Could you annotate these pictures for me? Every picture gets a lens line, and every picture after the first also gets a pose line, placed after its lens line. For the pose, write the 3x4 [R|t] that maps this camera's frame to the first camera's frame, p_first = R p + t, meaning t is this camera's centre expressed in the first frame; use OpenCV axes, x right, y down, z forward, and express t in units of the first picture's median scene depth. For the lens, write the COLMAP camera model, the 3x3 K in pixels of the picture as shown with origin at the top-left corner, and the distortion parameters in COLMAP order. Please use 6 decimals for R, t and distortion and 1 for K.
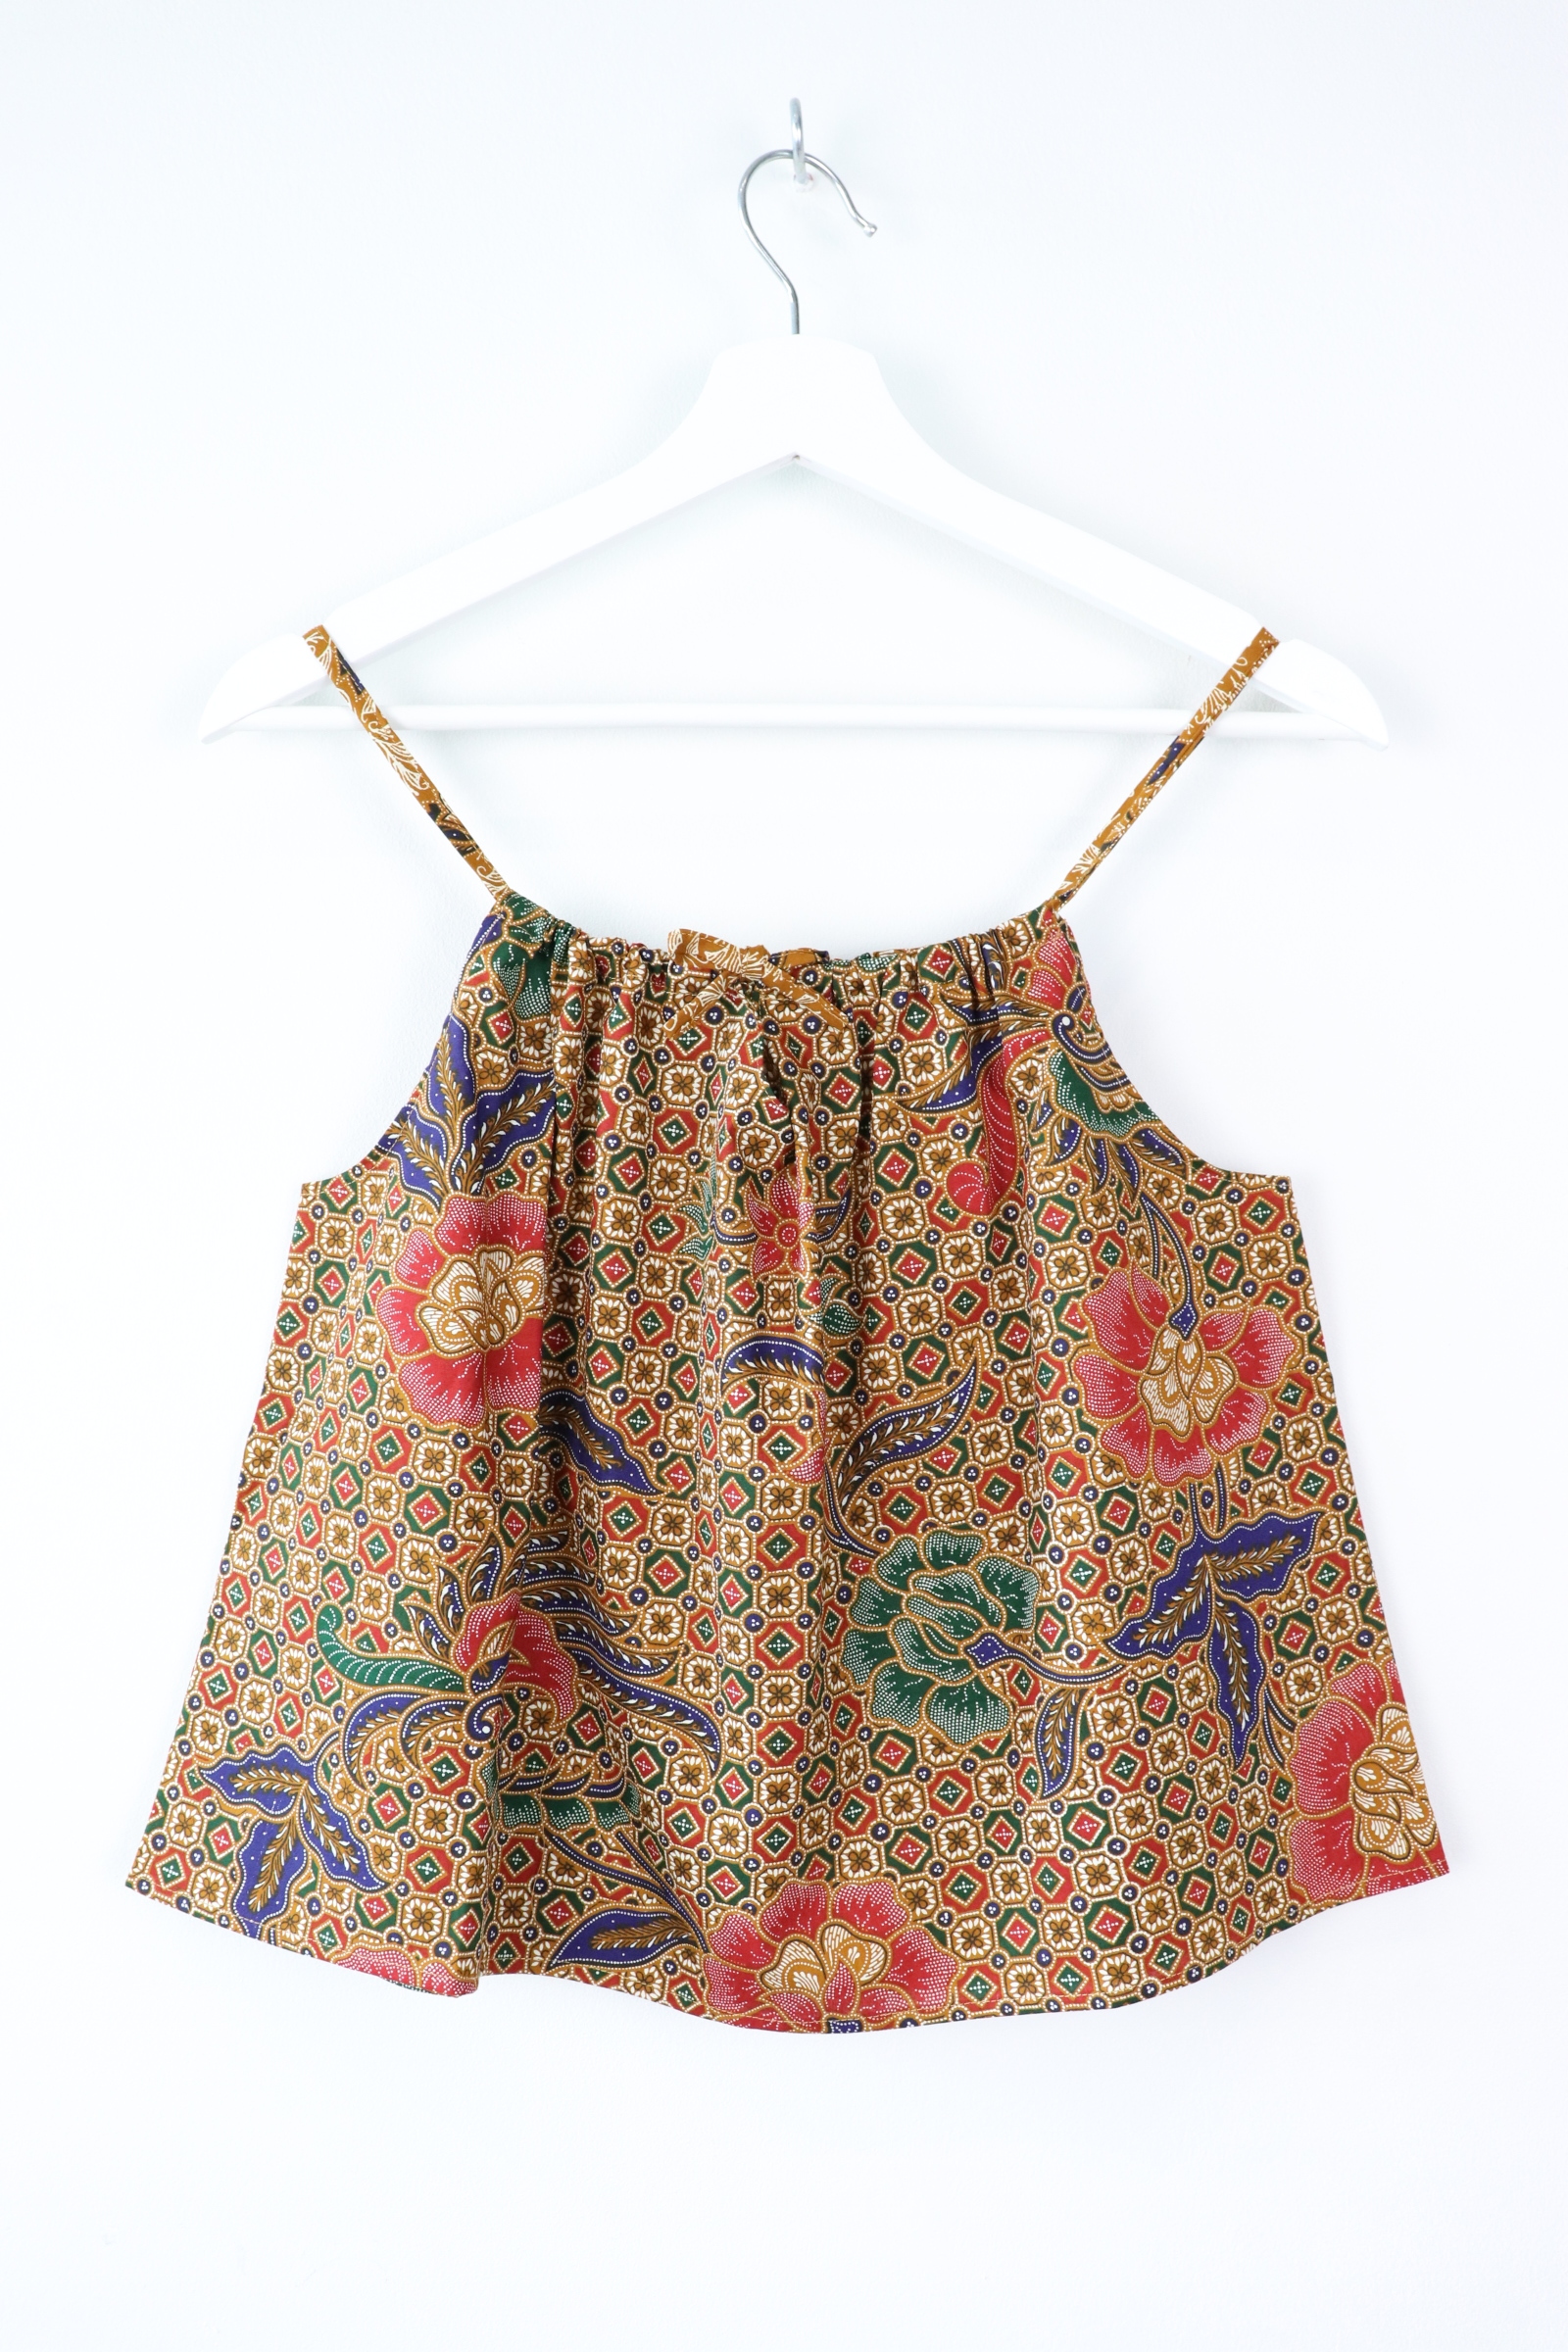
lens RADIAL K [[2104.7, 0, 746.0], [0, 2104.7, 1177.3], [0, 0, 1]] dist [-0.175487, 0.189320]
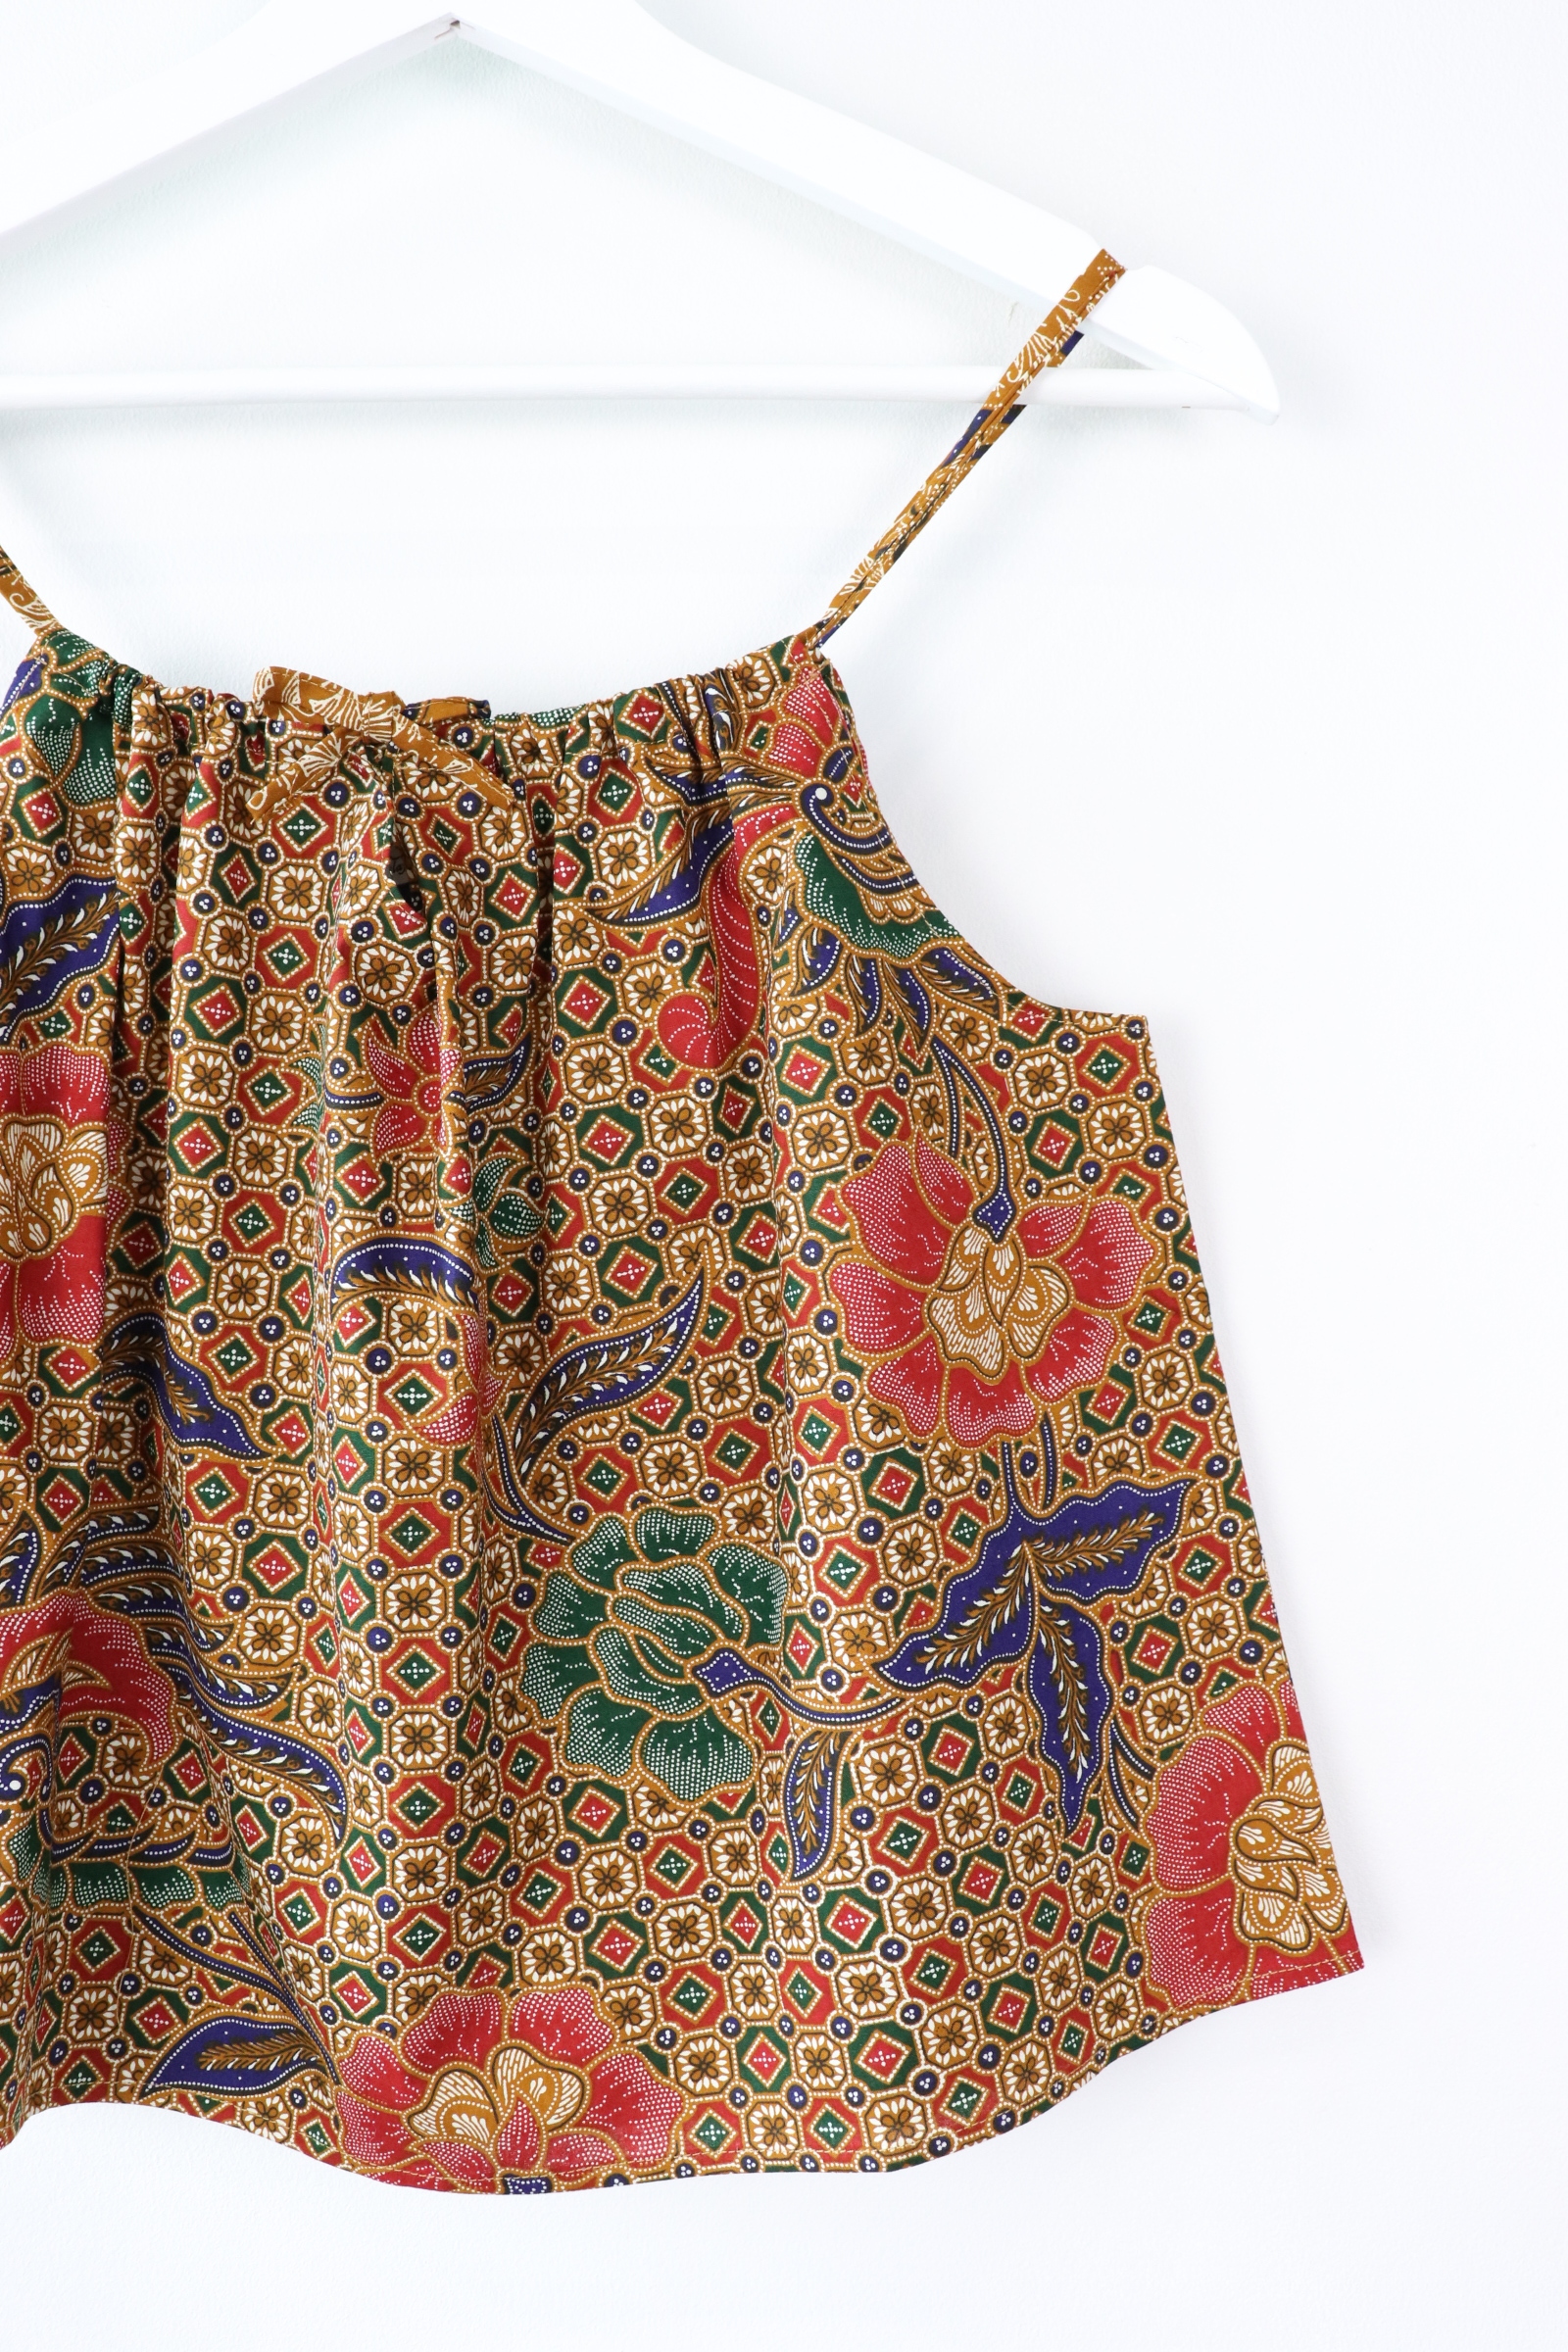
lens RADIAL K [[2104.7, 0, 746.0], [0, 2104.7, 1177.3], [0, 0, 1]] dist [-0.175487, 0.189320]
pose [[0.999934, -0.005345, 0.010143, 0.118542], [0.004977, 0.999342, 0.035940, 0.029480], [-0.010329, -0.035887, 0.999302, 0.284631]]
